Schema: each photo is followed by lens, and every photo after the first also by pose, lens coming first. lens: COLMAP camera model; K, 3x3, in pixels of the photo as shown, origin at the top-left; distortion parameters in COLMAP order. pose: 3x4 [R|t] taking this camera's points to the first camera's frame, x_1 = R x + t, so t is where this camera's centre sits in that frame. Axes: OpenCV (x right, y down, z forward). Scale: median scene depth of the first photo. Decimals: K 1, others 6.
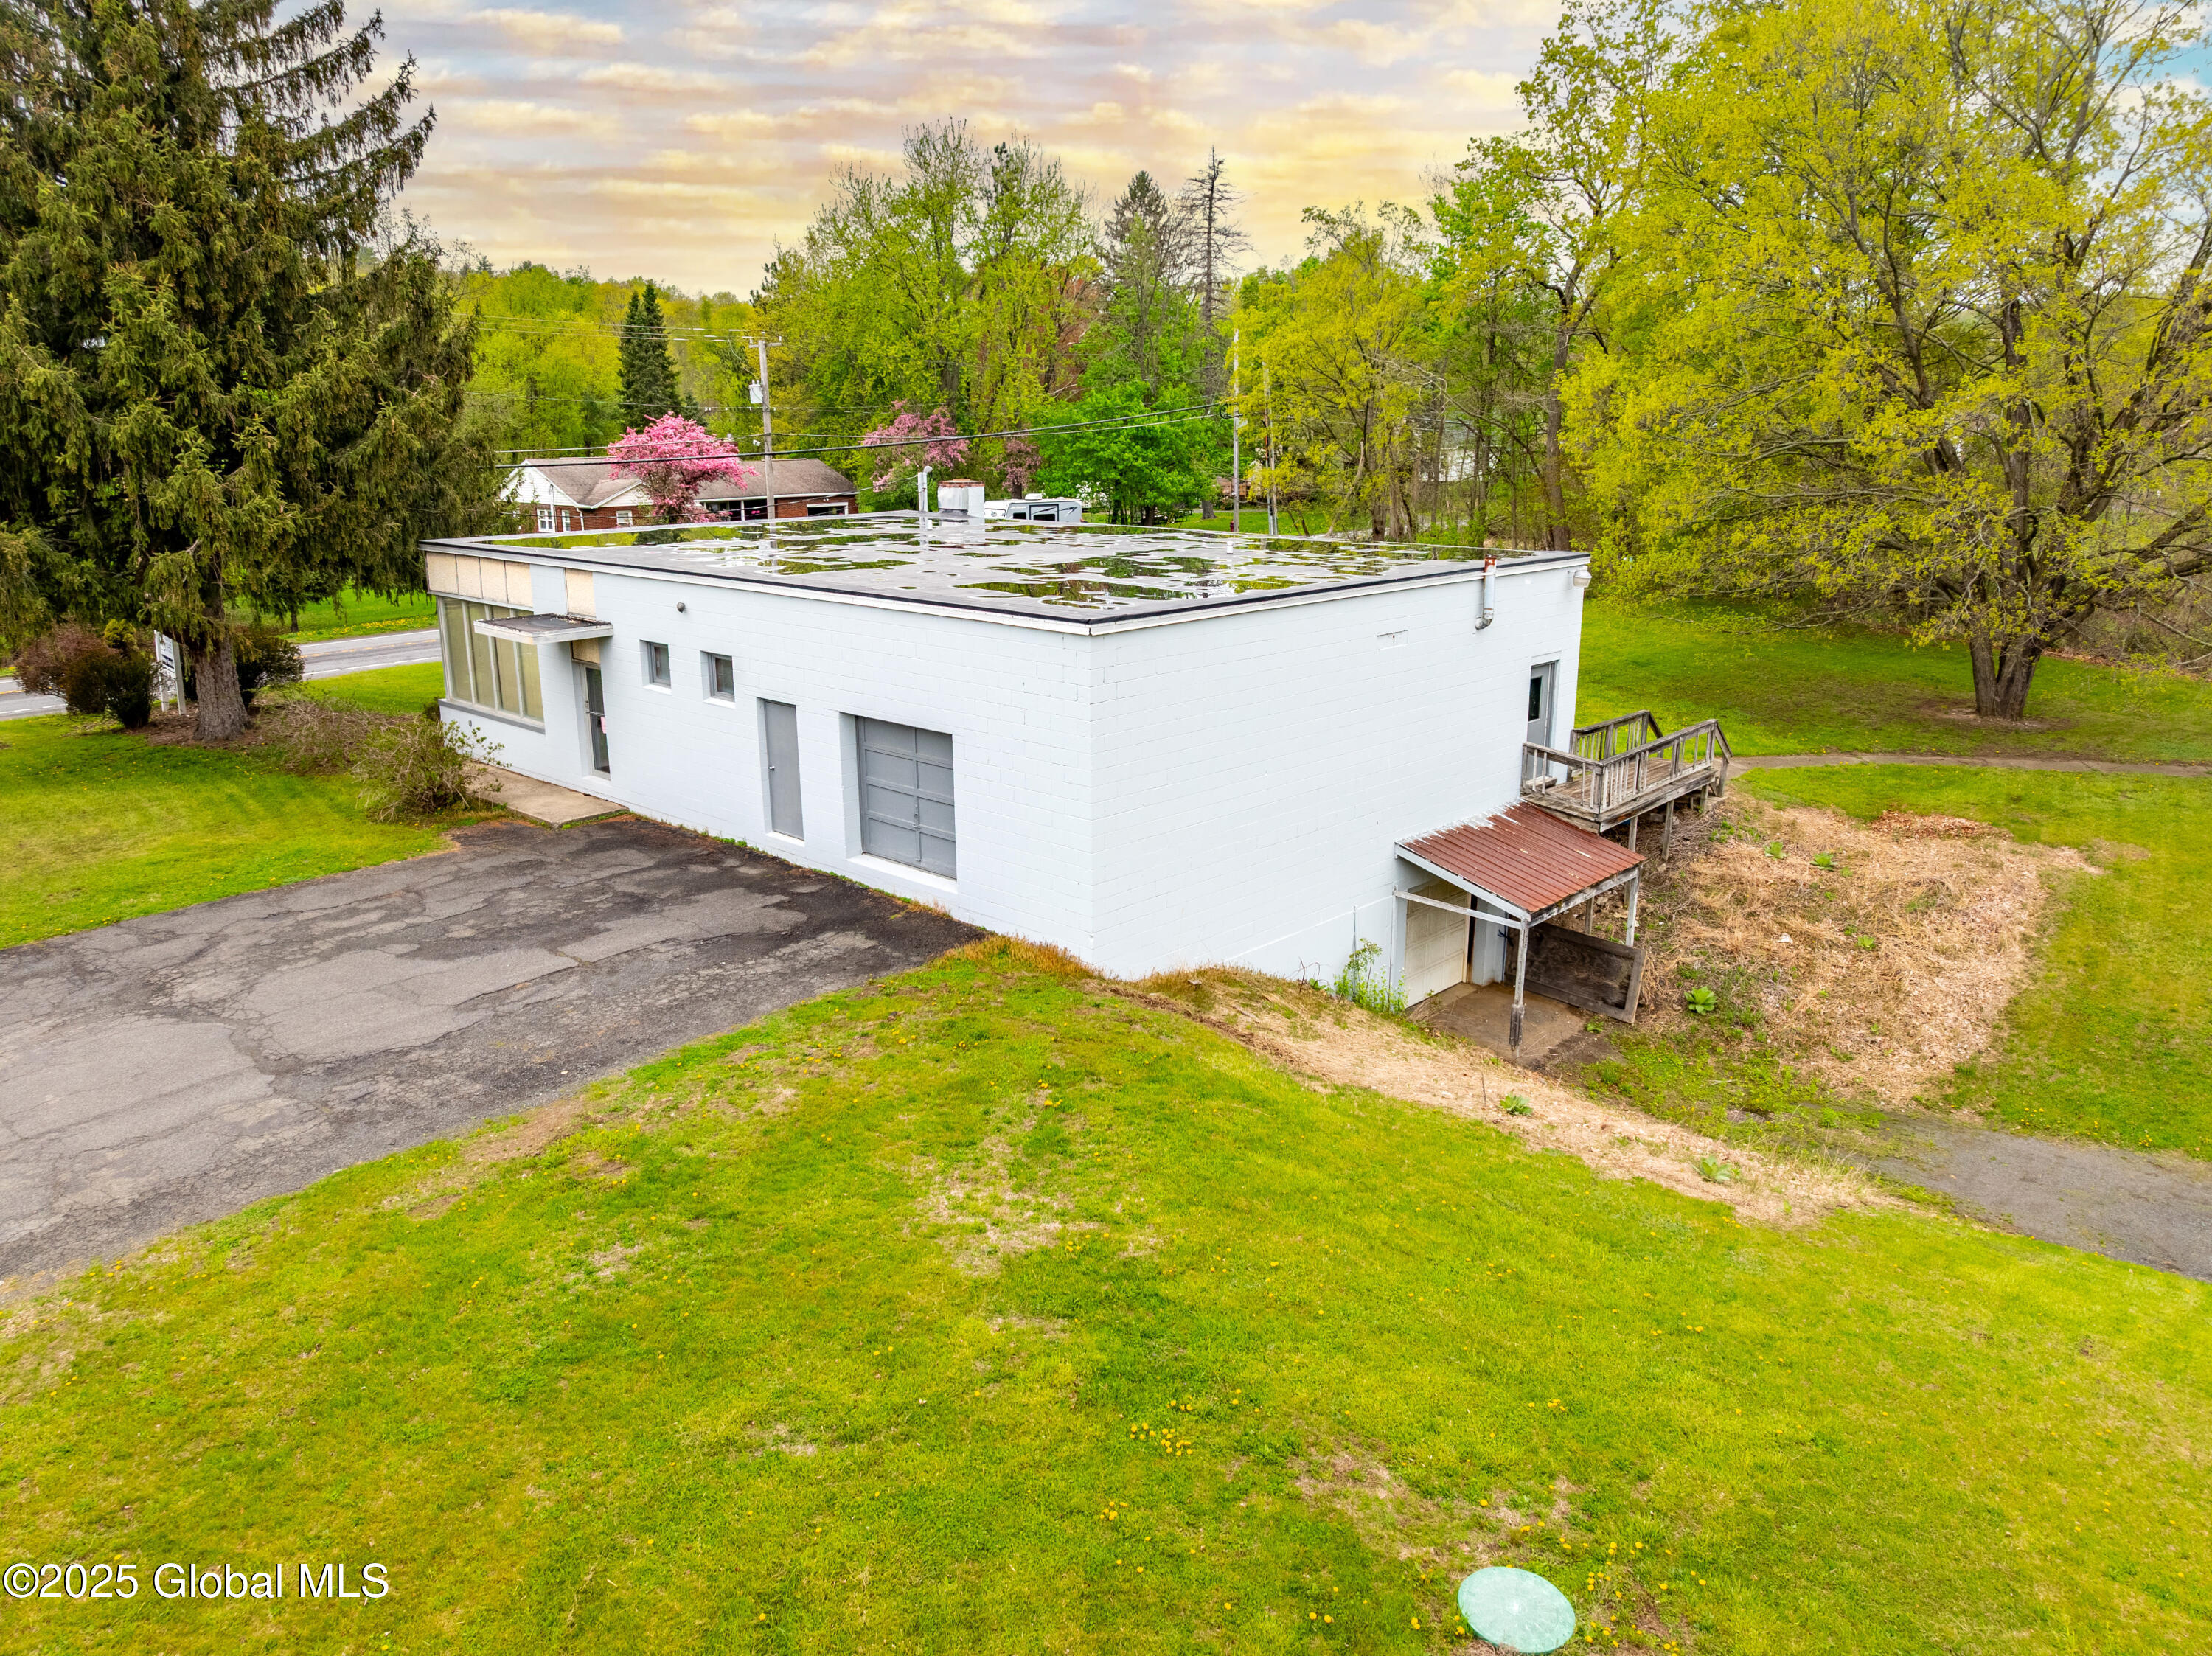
lens RADIAL K [[1550.8, 0, 1106.0], [0, 1550.8, 828.0], [0, 0, 1]] dist [-0.037129, 0.008933]
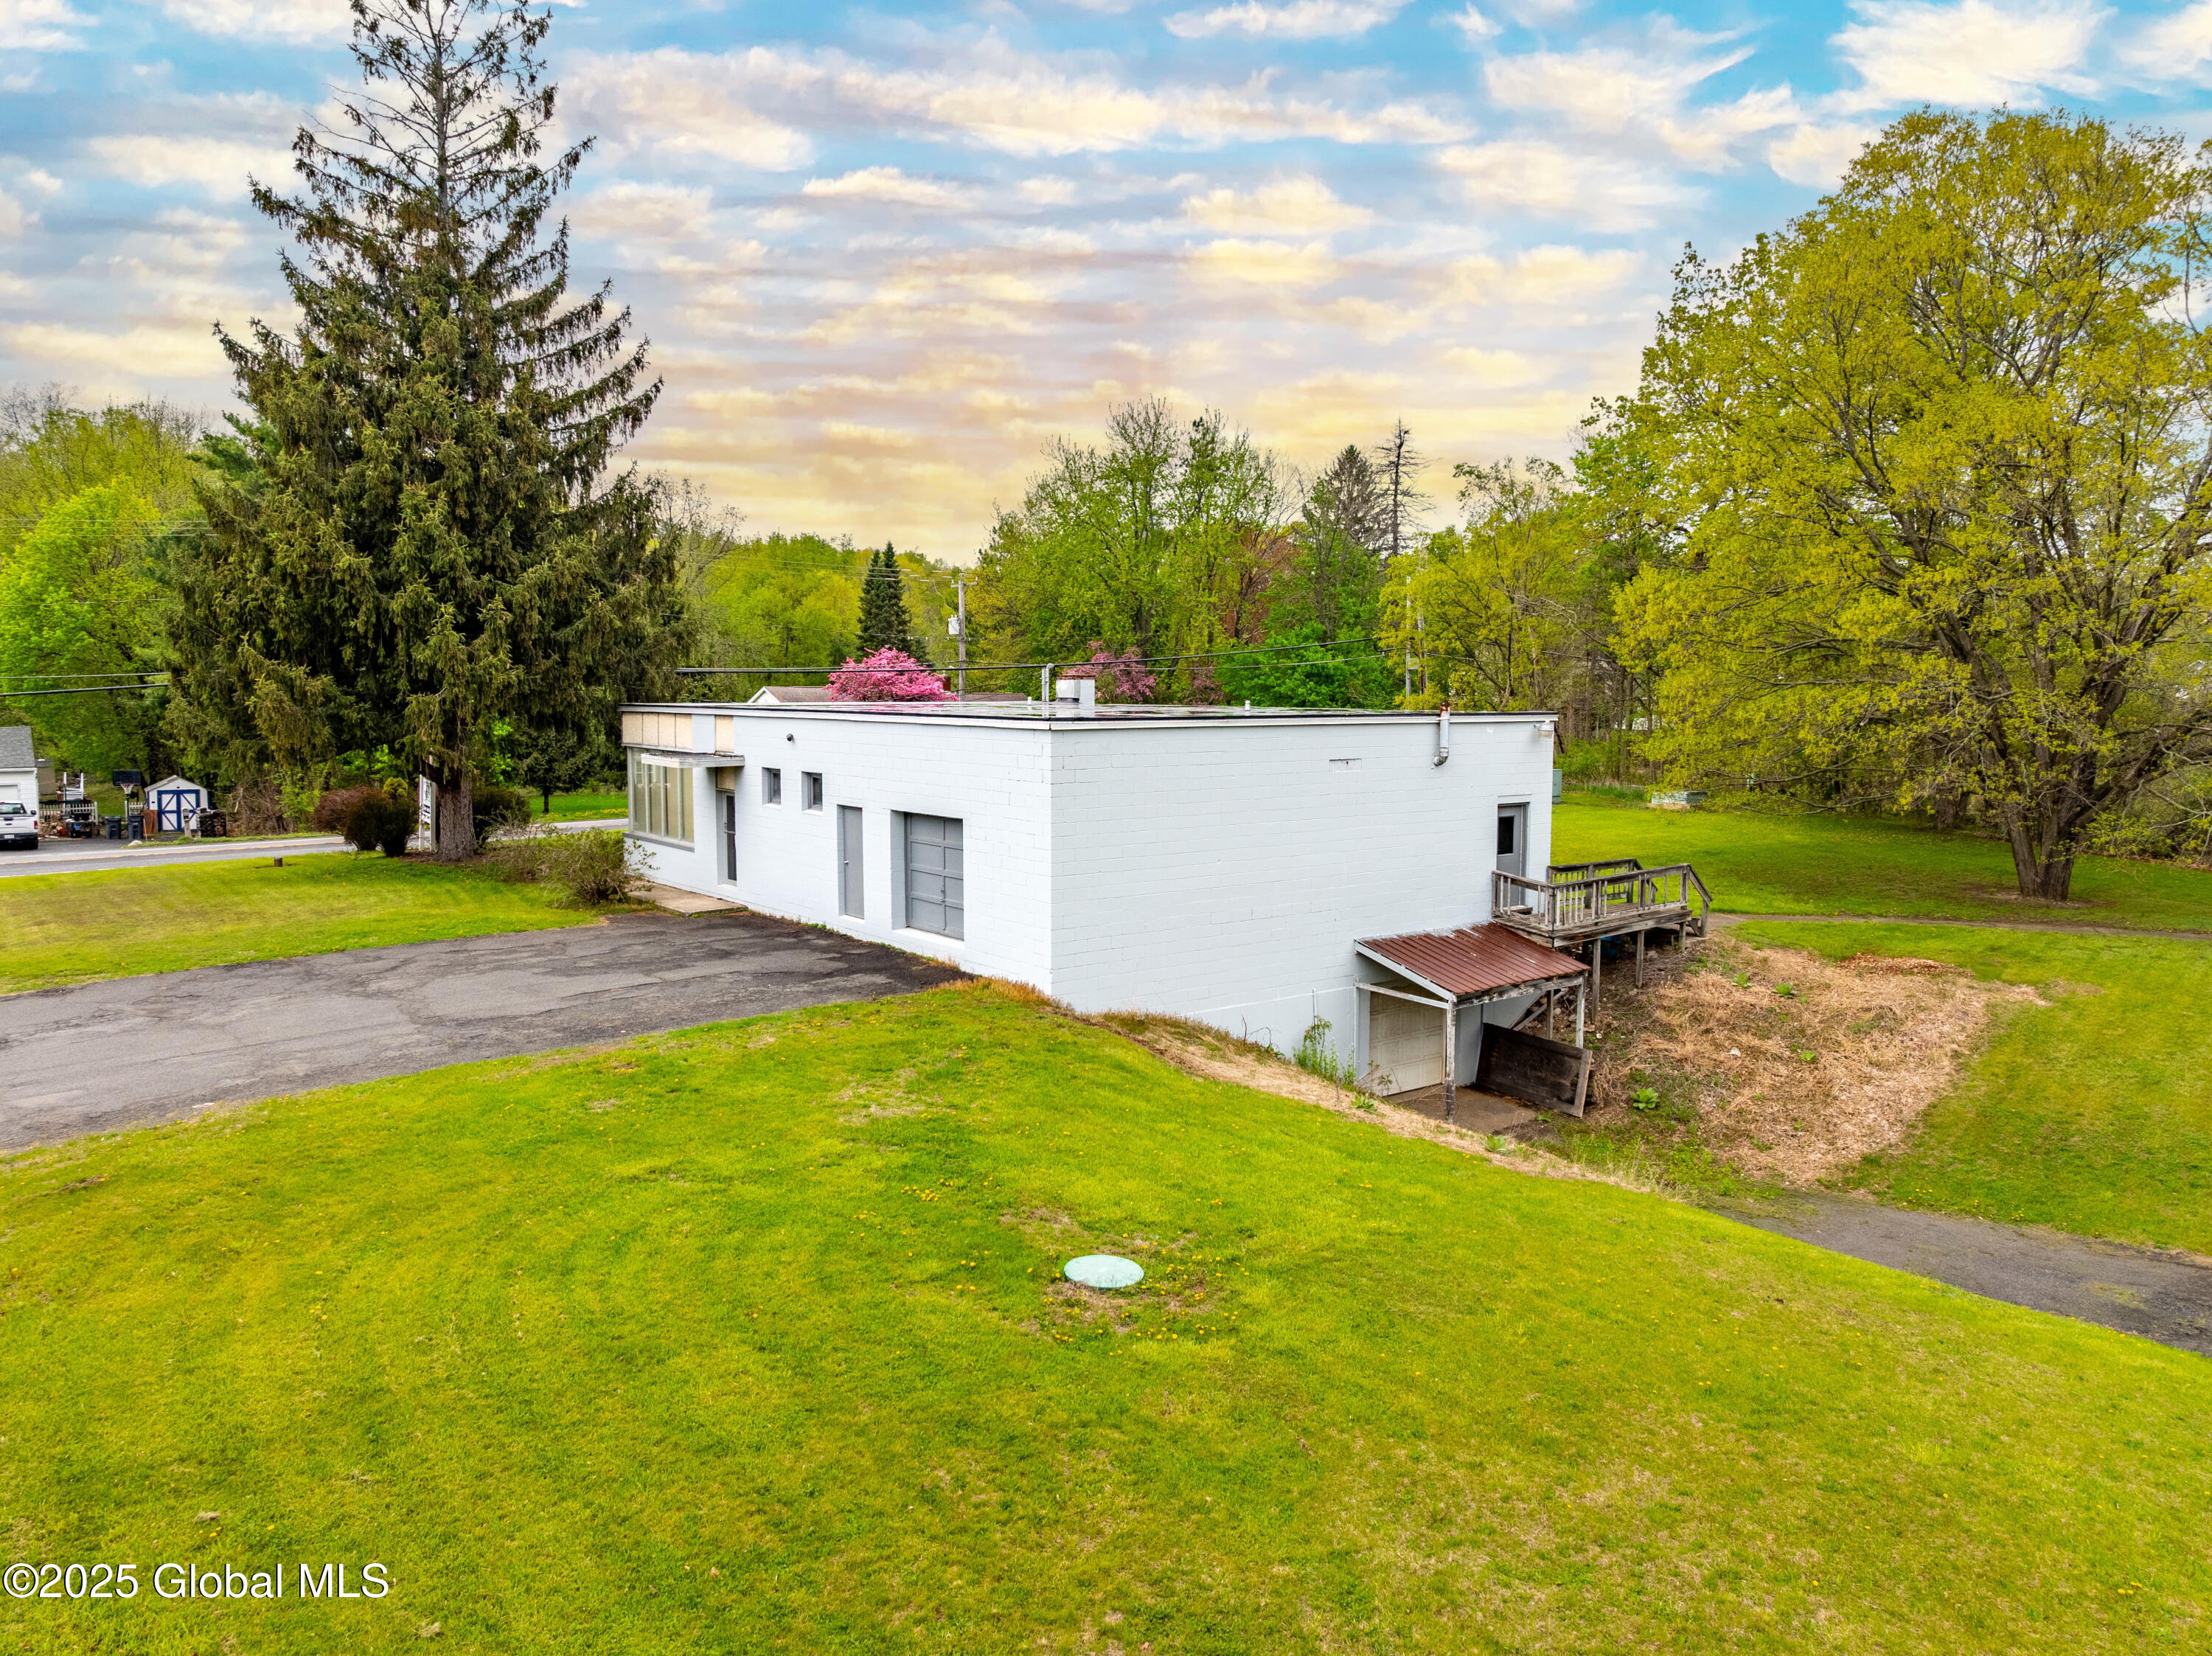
lens RADIAL K [[1550.8, 0, 1106.0], [0, 1550.8, 828.0], [0, 0, 1]] dist [-0.037129, 0.008933]
pose [[0.987307, 0.021524, -0.157360, 0.167701], [-0.047535, 0.985404, -0.163459, 0.115422], [0.151545, 0.168865, 0.973919, -0.166526]]
